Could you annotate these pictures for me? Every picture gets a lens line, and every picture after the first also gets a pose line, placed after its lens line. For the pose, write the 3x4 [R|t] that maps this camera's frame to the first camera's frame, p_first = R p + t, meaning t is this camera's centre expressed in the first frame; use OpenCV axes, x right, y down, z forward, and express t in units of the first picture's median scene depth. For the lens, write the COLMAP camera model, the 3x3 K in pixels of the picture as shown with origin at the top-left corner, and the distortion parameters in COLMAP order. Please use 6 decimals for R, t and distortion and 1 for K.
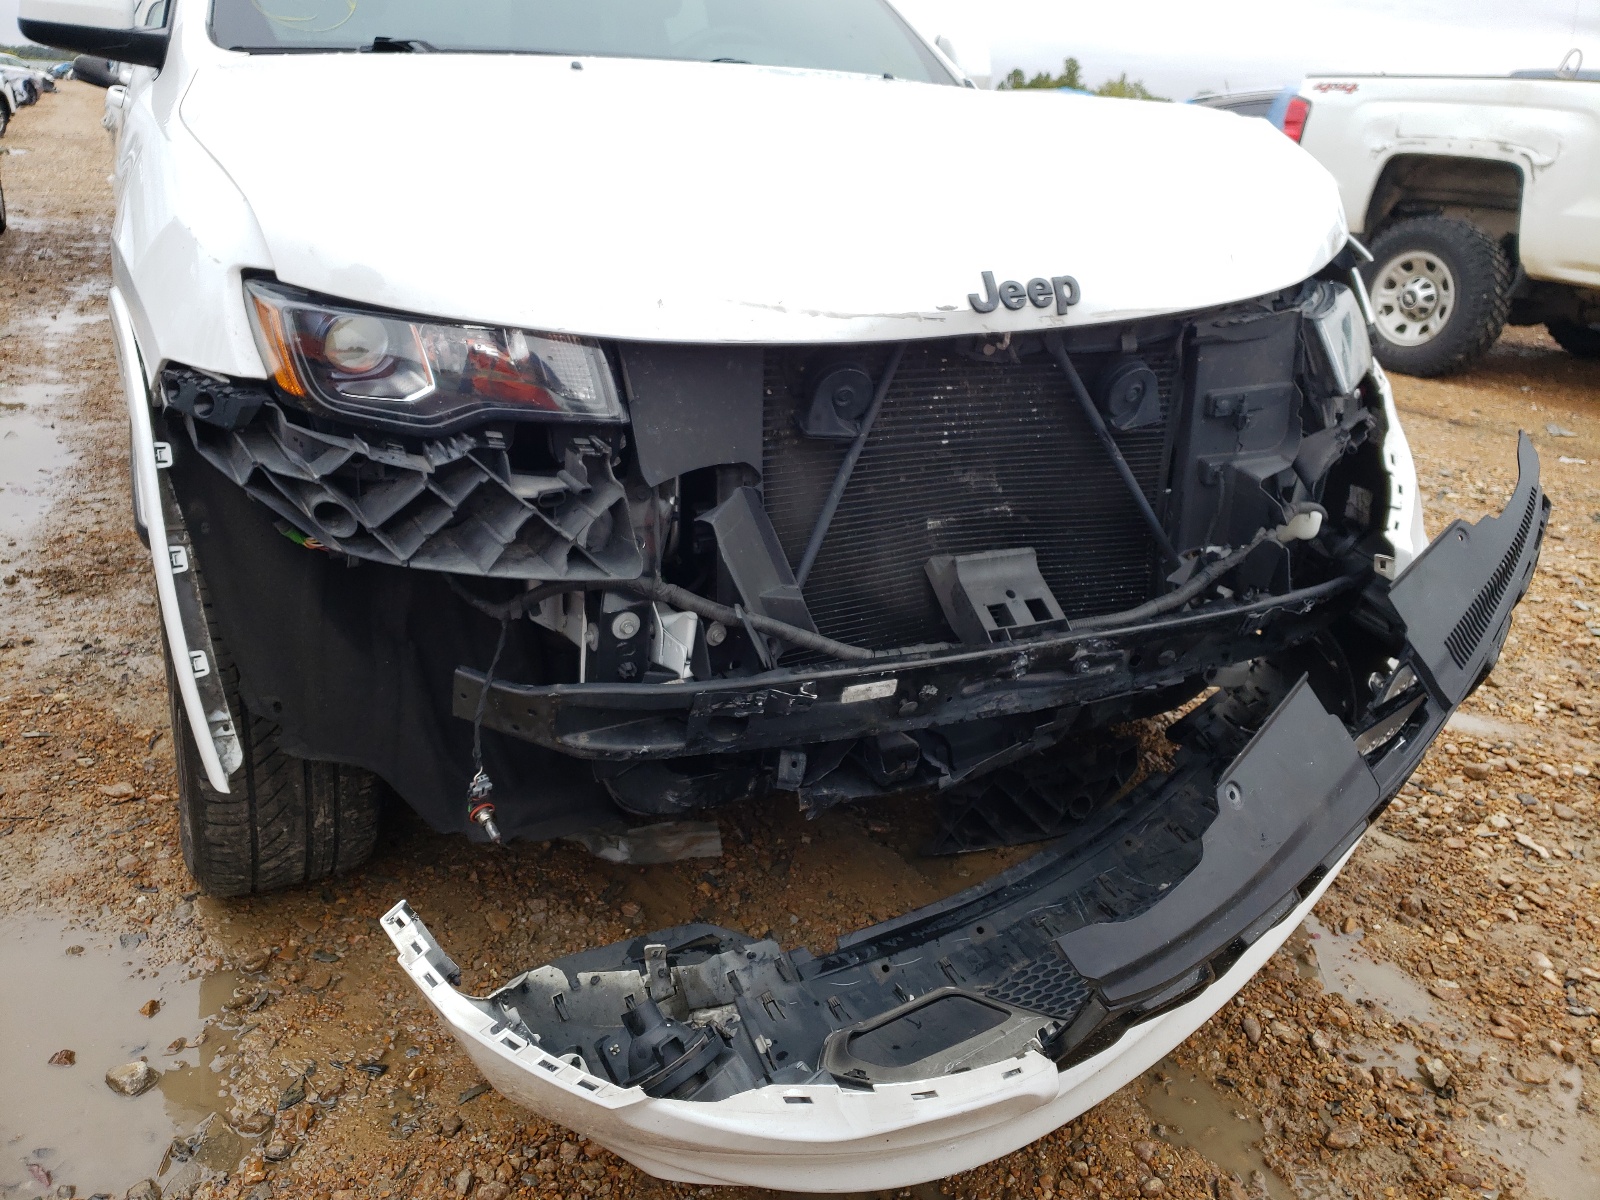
lens RADIAL K [[1223.7, 0, 800.4], [0, 1223.7, 570.4], [0, 0, 1]] dist [0.120826, -0.100602]
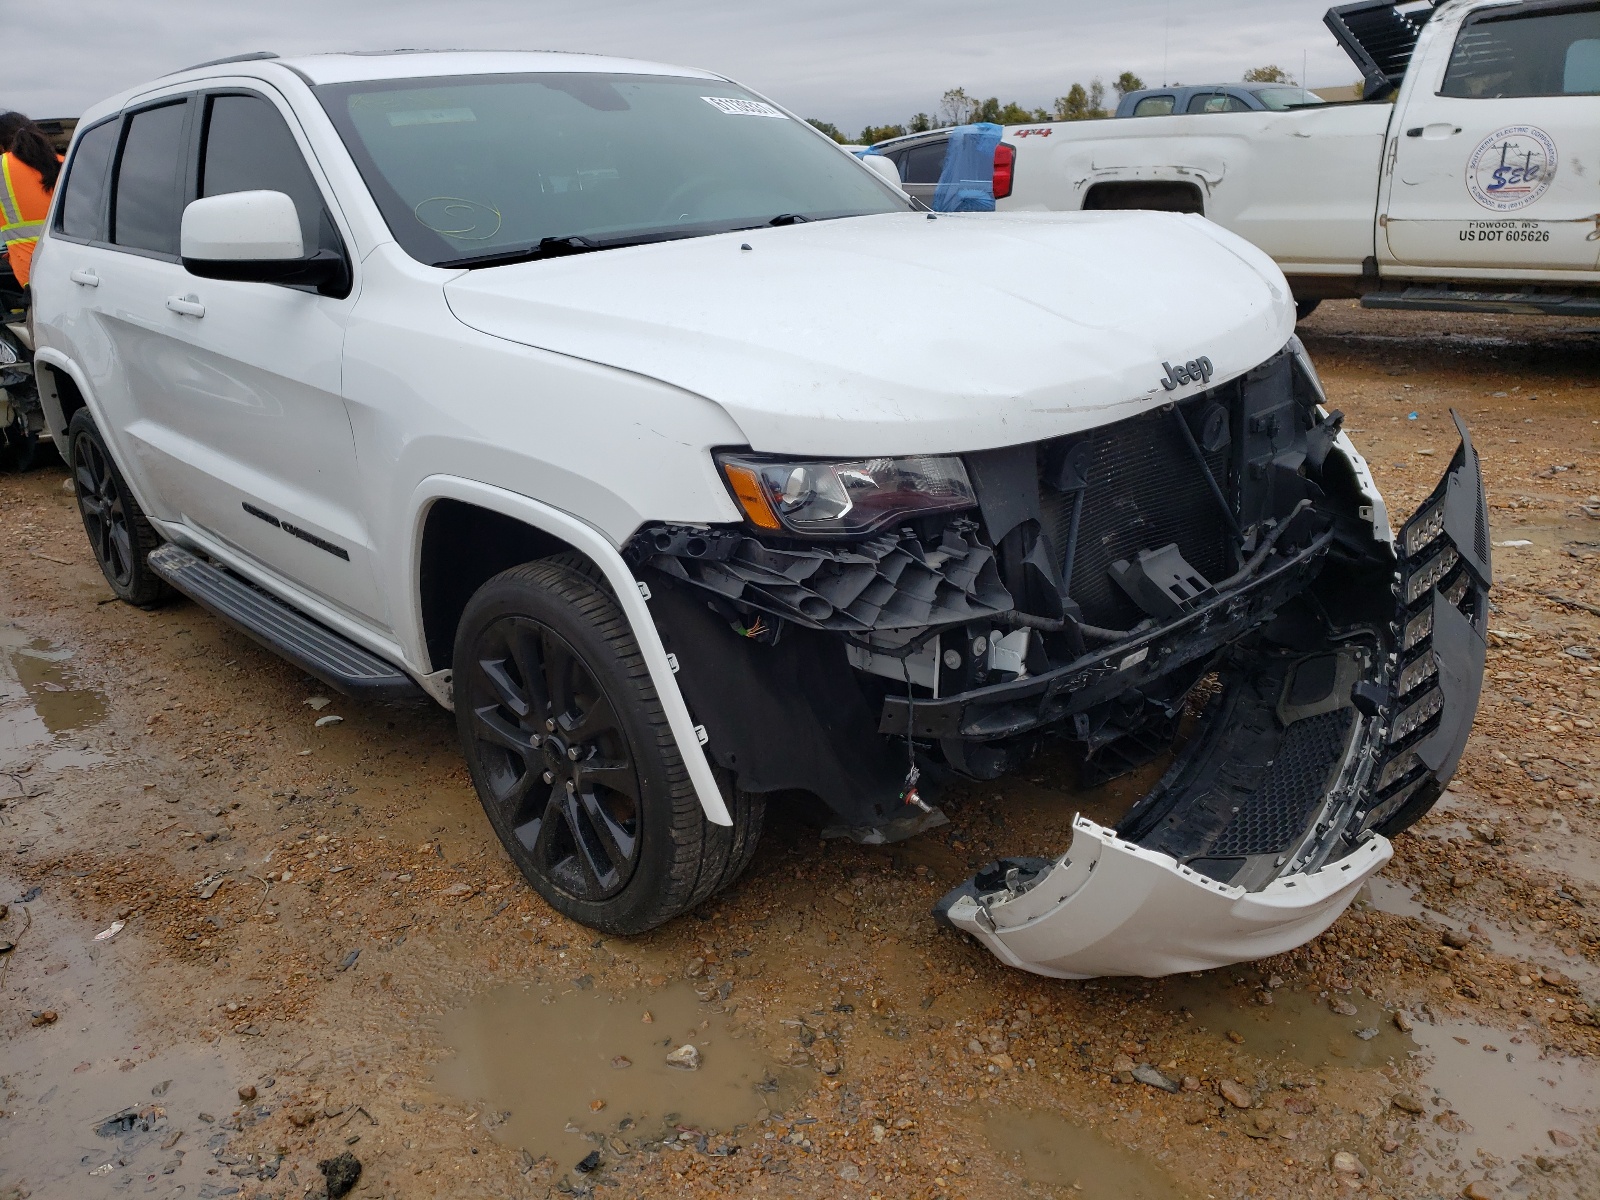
lens RADIAL K [[1205.5, 0, 800.0], [0, 1205.5, 600.0], [0, 0, 1]] dist [0.052098, -0.003630]
pose [[0.957577, -0.192617, 0.214349, -0.611171], [0.194129, 0.980874, 0.014184, -0.065495], [-0.212981, 0.028029, 0.976654, -0.308035]]
